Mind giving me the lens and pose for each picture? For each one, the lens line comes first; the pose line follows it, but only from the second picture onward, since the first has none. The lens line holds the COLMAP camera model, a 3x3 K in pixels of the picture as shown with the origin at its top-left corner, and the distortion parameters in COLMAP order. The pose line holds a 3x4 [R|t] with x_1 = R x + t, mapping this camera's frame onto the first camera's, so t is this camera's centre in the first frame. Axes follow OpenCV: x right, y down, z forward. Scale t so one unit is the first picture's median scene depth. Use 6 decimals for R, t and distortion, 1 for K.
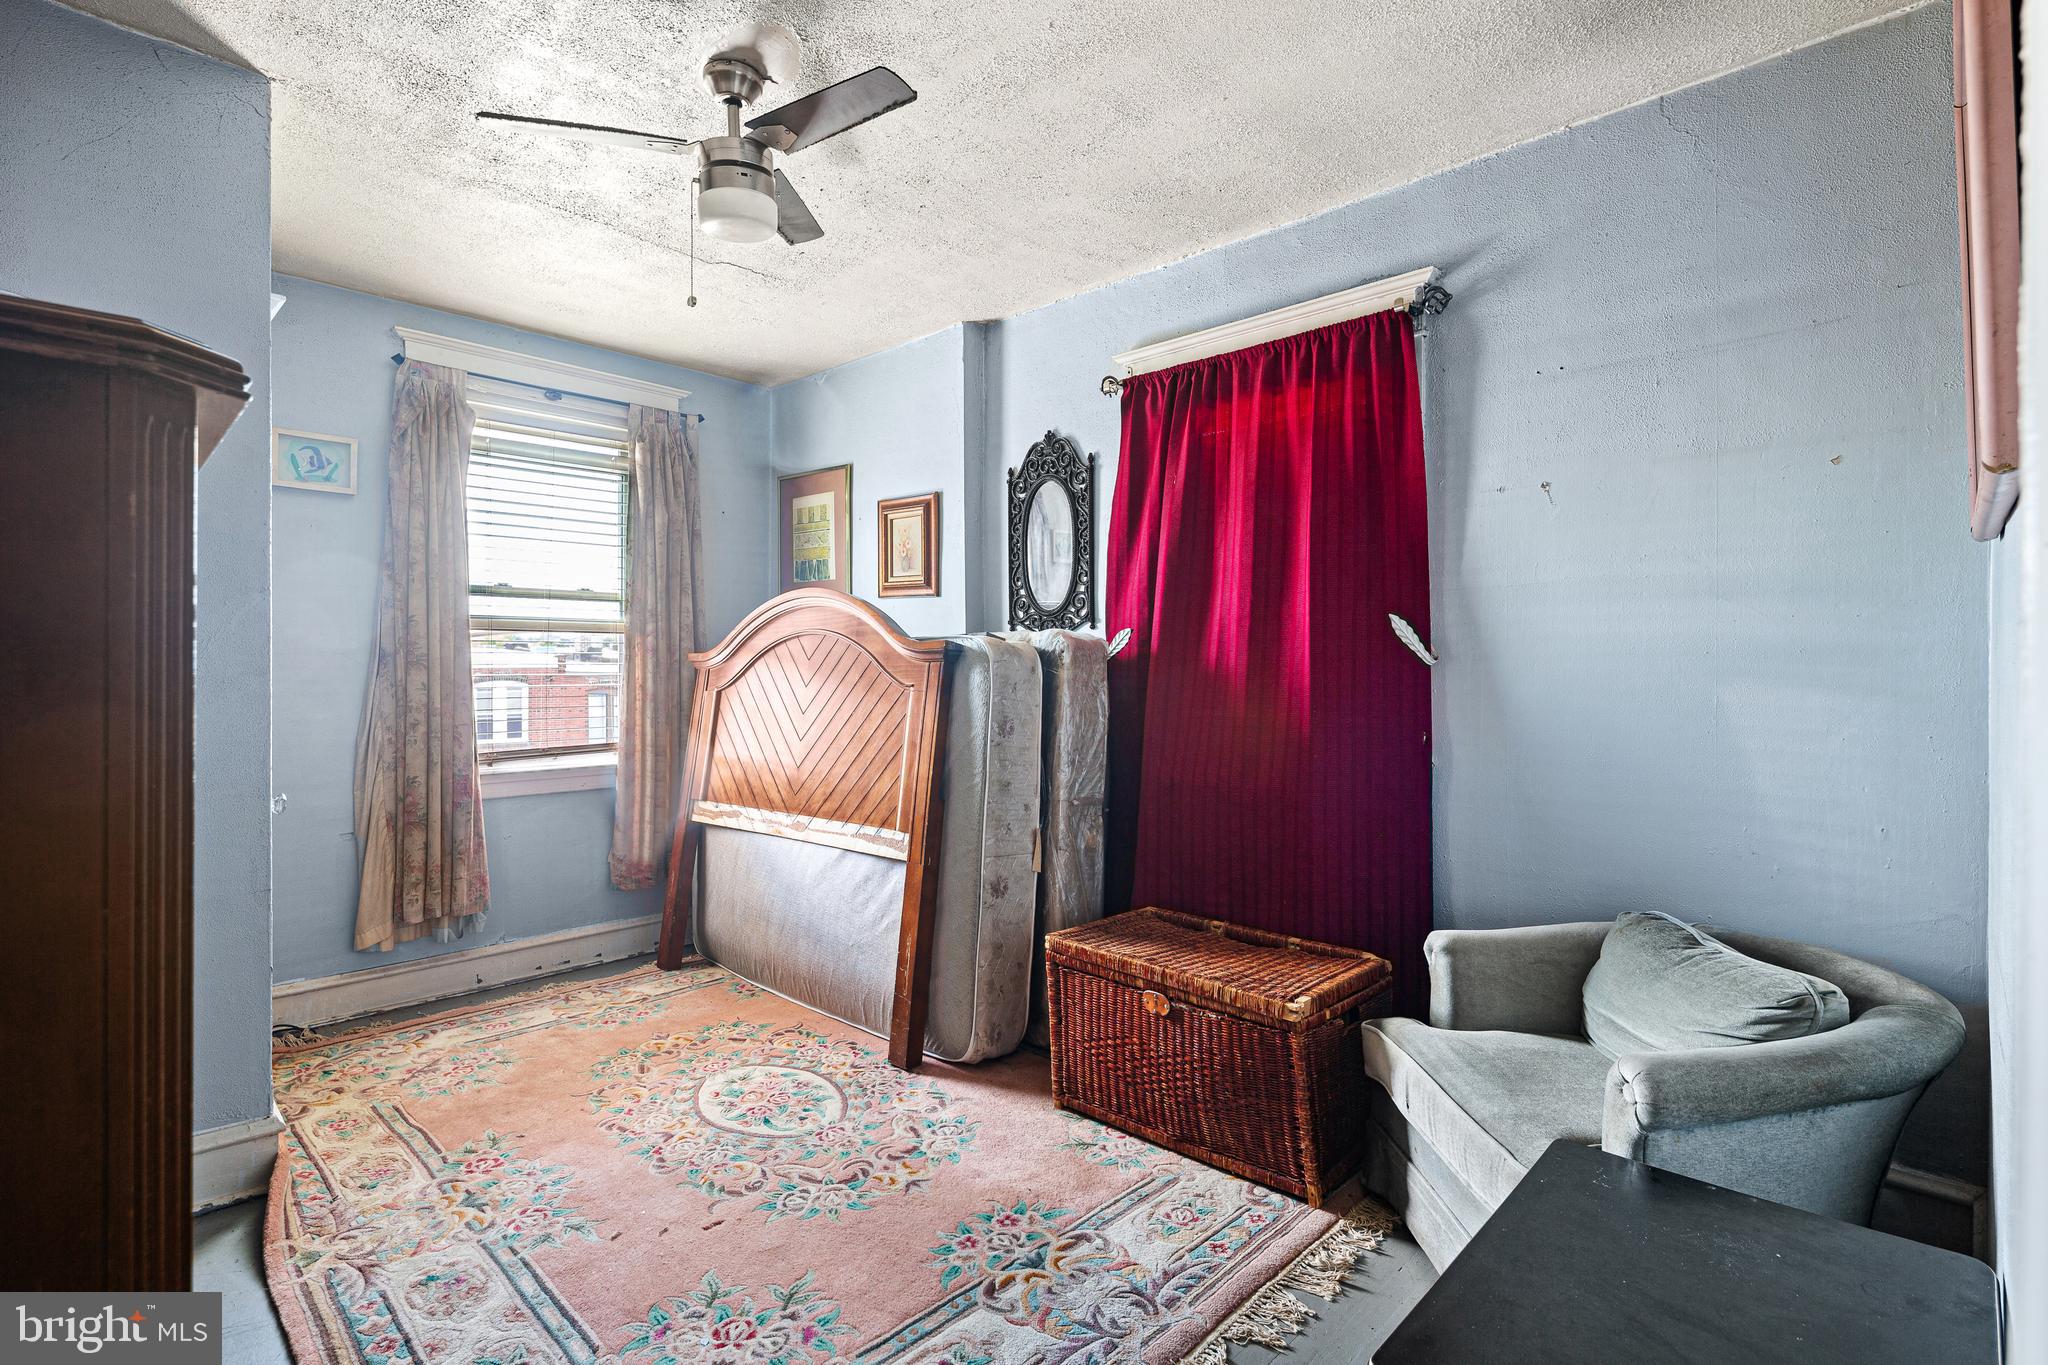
lens RADIAL K [[985.7, 0, 1027.9], [0, 985.7, 670.4], [0, 0, 1]] dist [-0.001688, -0.000283]
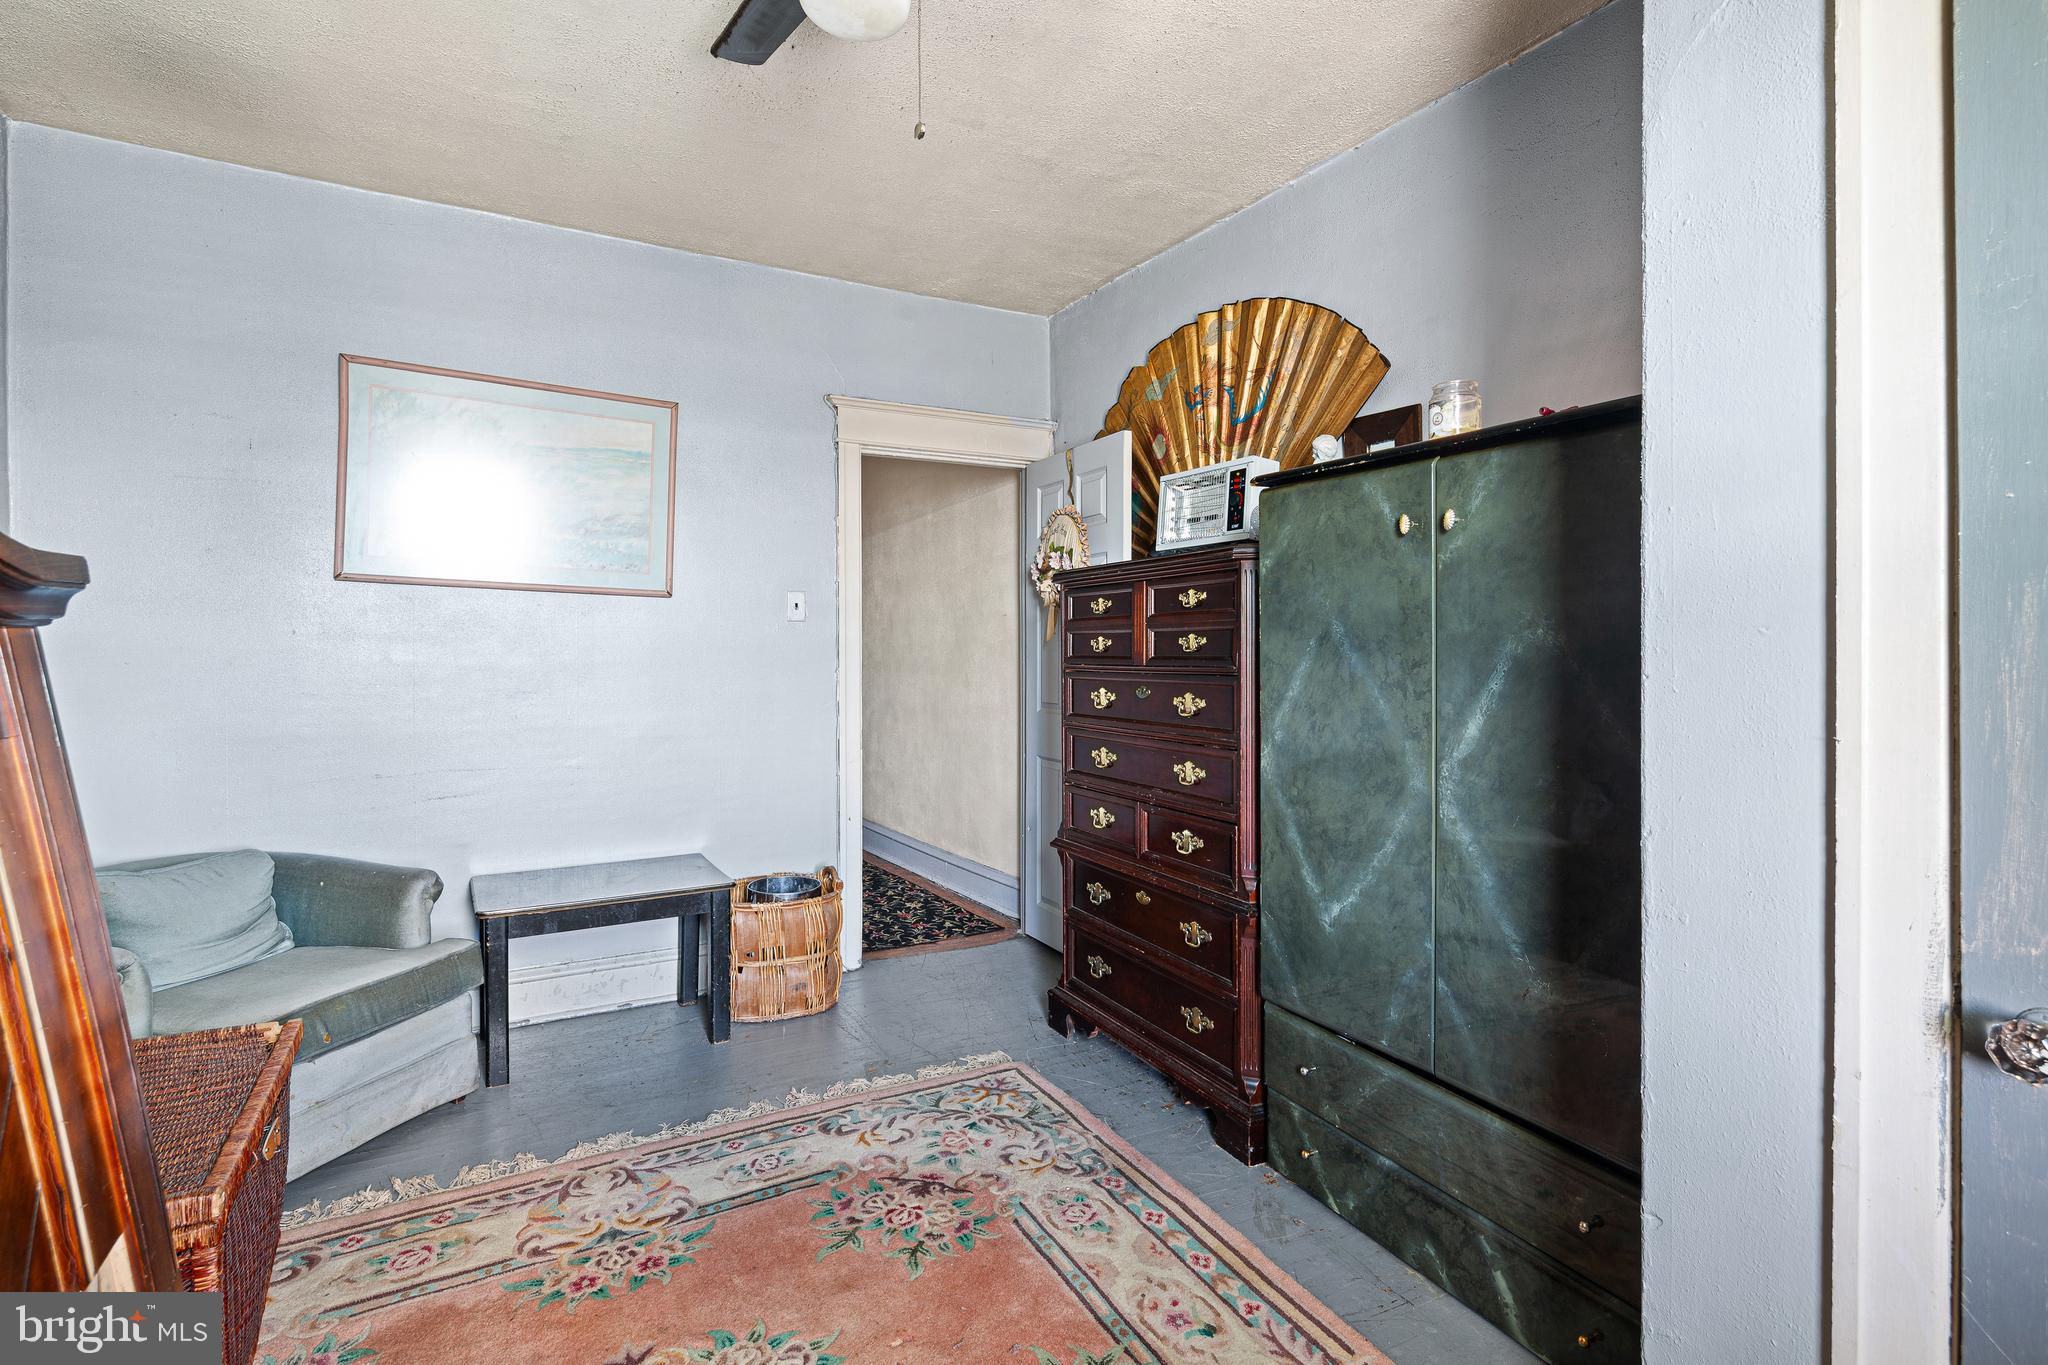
lens RADIAL K [[985.7, 0, 1025.2], [0, 985.7, 666.1], [0, 0, 1]] dist [-0.001688, -0.000283]
pose [[-0.956583, -0.007020, 0.291375, -0.750495], [-0.002493, 0.999870, 0.015904, 0.007303], [-0.291448, 0.014487, -0.956477, 2.011182]]
